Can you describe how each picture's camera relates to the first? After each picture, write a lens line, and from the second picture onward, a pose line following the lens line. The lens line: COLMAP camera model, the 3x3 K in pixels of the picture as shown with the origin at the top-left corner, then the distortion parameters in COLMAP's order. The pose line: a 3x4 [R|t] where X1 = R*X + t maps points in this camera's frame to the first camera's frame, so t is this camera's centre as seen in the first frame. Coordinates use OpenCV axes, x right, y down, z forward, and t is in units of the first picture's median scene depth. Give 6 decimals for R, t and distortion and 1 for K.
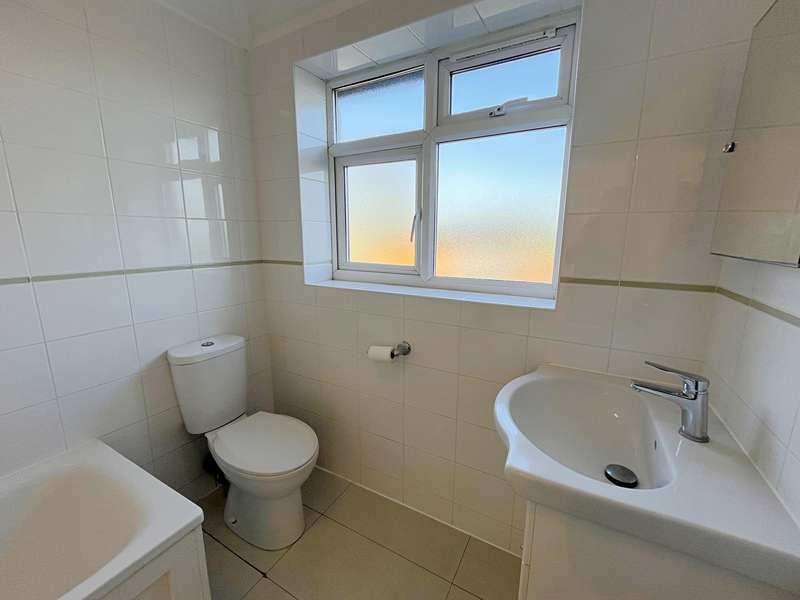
lens RADIAL K [[324.5, 0, 402.1], [0, 324.5, 298.3], [0, 0, 1]] dist [0.000310, -0.000263]
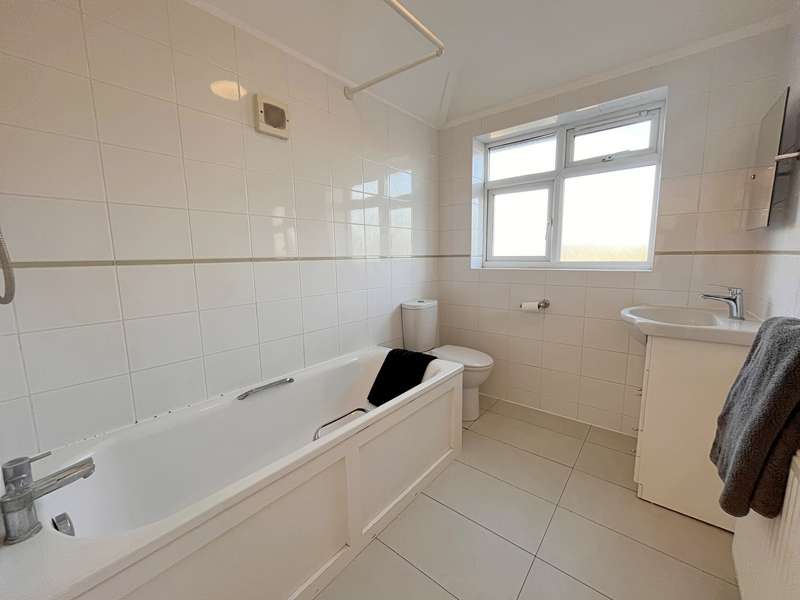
lens RADIAL K [[324.5, 0, 398.2], [0, 324.5, 302.8], [0, 0, 1]] dist [0.000310, -0.000263]
pose [[0.984922, 0.005700, -0.172906, -0.413225], [-0.015490, 0.998348, -0.055326, 0.238579], [0.172305, 0.057170, 0.983383, -0.678785]]
